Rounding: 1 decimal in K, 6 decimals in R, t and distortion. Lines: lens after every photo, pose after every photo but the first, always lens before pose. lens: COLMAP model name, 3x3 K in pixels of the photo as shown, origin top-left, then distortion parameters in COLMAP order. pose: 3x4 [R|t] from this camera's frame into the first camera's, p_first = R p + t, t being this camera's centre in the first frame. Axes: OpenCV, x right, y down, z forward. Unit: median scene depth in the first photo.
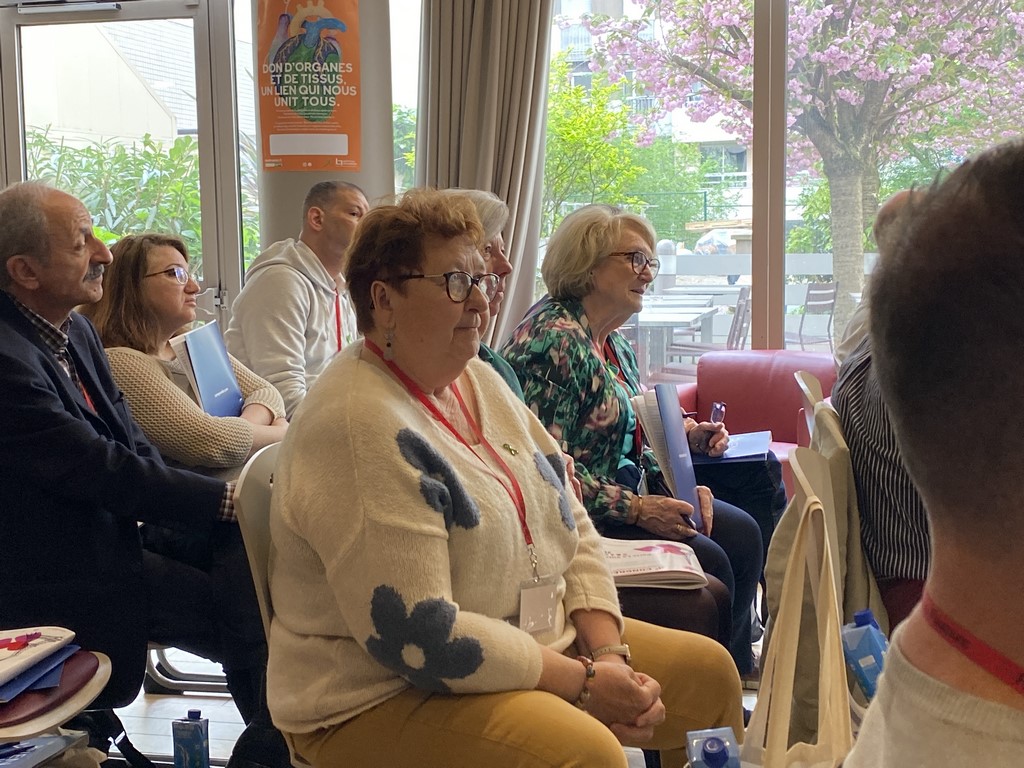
lens RADIAL K [[1484.2, 0, 578.7], [0, 1484.2, 360.2], [0, 0, 1]] dist [0.076989, 0.000000]
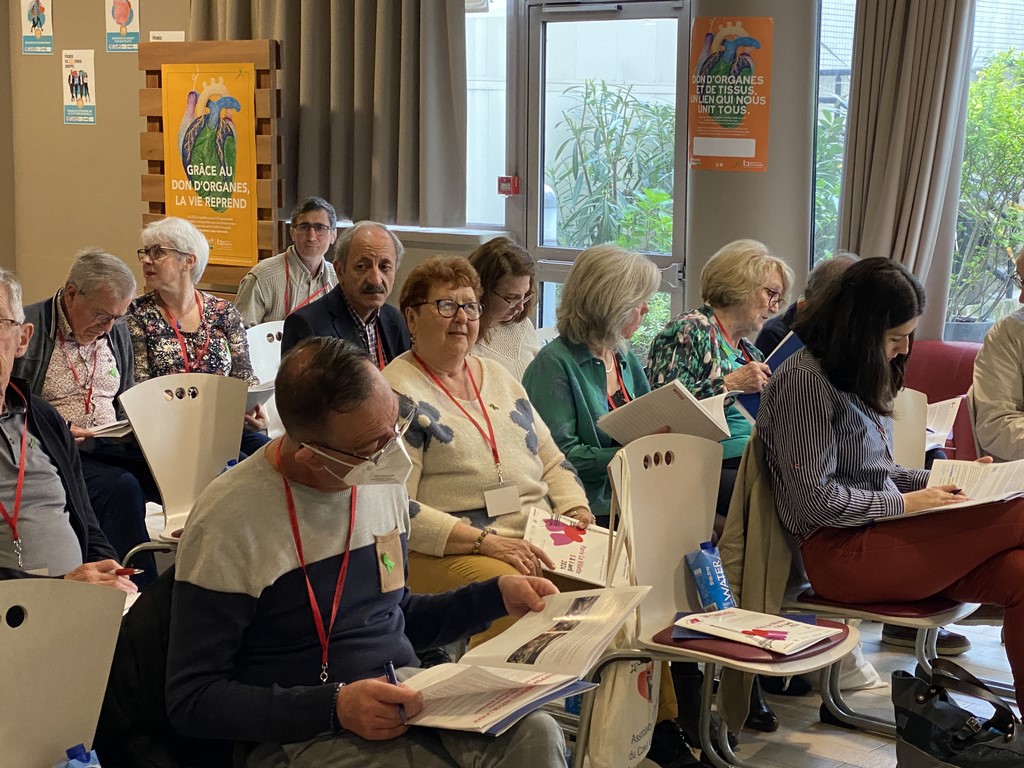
lens RADIAL K [[1907.3, 0, 532.7], [0, 1907.3, 355.3], [0, 0, 1]] dist [0.131428, 0.000000]
pose [[0.890876, 0.079290, -0.447273, 0.355191], [-0.071440, 0.996851, 0.034423, -0.027290], [0.448594, 0.001287, 0.893735, -0.364798]]
